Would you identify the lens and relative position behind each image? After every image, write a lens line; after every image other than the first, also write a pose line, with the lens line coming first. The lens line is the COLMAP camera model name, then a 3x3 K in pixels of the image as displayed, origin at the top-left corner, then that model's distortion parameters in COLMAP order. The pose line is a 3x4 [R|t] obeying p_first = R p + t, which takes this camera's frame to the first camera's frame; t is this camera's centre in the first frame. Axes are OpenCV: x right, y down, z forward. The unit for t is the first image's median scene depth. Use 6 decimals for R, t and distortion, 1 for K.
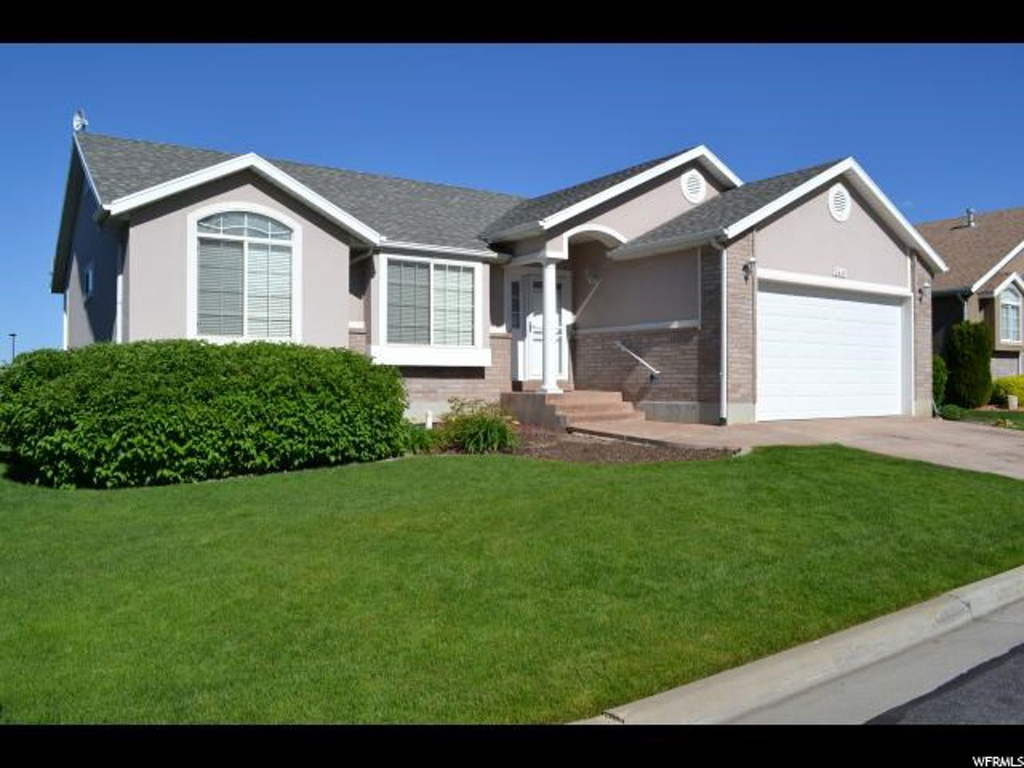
lens RADIAL K [[819.3, 0, 510.1], [0, 819.3, 387.5], [0, 0, 1]] dist [-0.084254, 0.009575]
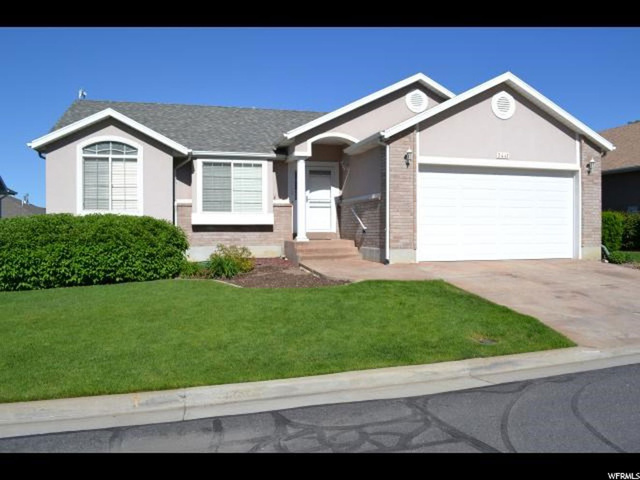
lens RADIAL K [[512.1, 0, 318.9], [0, 512.1, 238.3], [0, 0, 1]] dist [-0.084254, 0.009575]
pose [[0.945385, 0.004160, -0.325930, 0.428293], [0.000653, 0.999892, 0.014657, -0.014109], [0.325956, -0.014069, 0.945280, 0.077448]]
